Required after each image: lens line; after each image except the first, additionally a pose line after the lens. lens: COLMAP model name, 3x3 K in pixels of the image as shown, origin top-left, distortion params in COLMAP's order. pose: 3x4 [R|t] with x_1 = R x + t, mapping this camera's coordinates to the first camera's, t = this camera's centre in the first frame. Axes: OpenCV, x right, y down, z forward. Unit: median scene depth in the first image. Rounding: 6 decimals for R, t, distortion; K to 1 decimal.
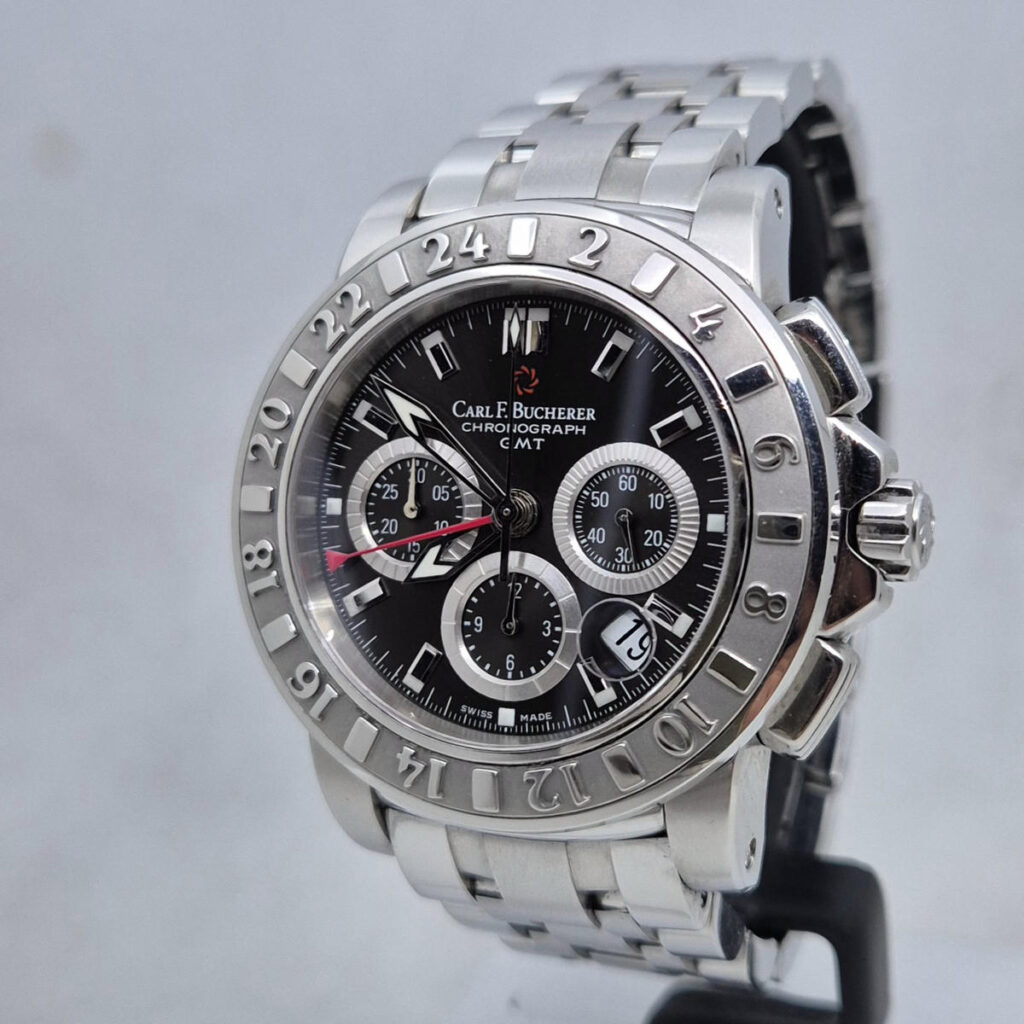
lens RADIAL K [[1955.6, 0, 376.9], [0, 1955.6, 524.7], [0, 0, 1]] dist [-0.060432, 0.000000]
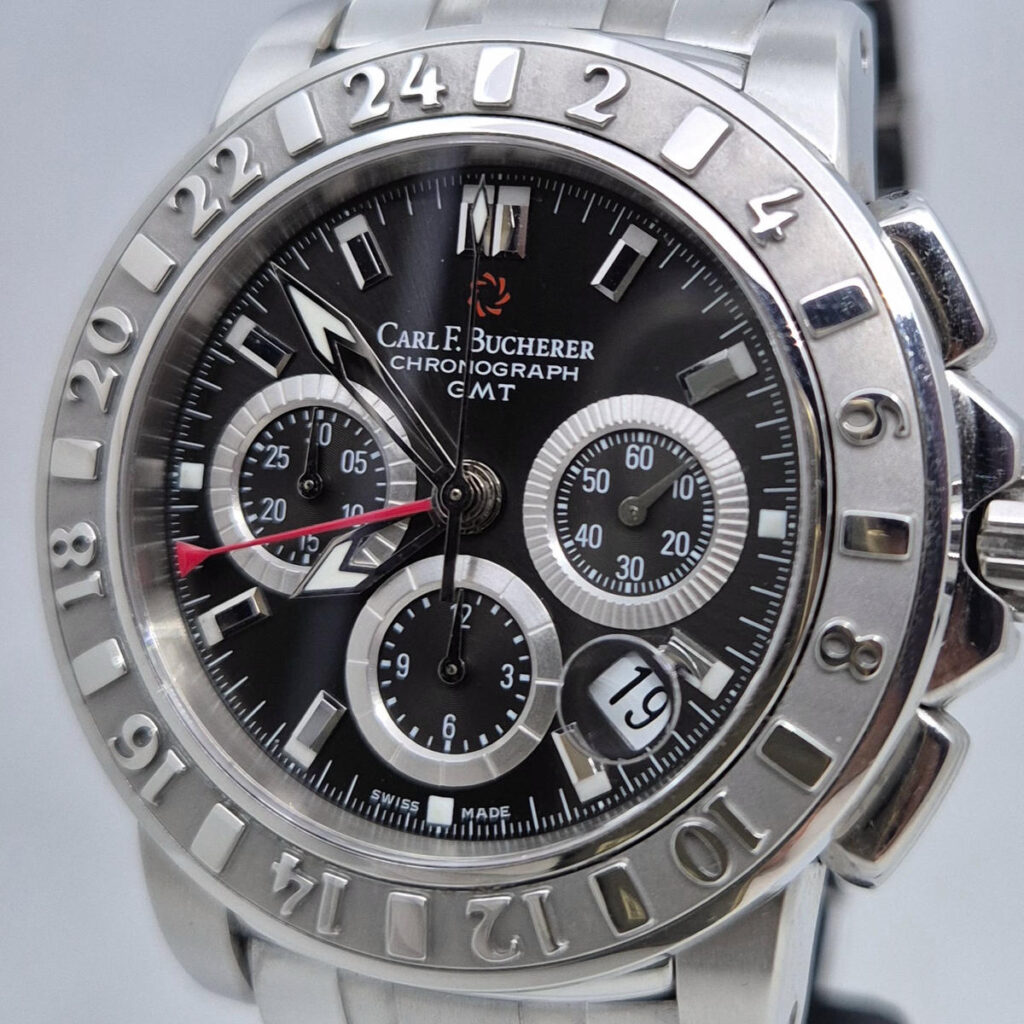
lens RADIAL K [[2344.7, 0, 505.4], [0, 2344.7, 399.3], [0, 0, 1]] dist [-0.034998, 0.000000]
pose [[0.995727, 0.043348, 0.081538, 0.018567], [-0.039282, 0.997935, -0.050825, 0.000815], [-0.083573, 0.047405, 0.995373, 0.218273]]
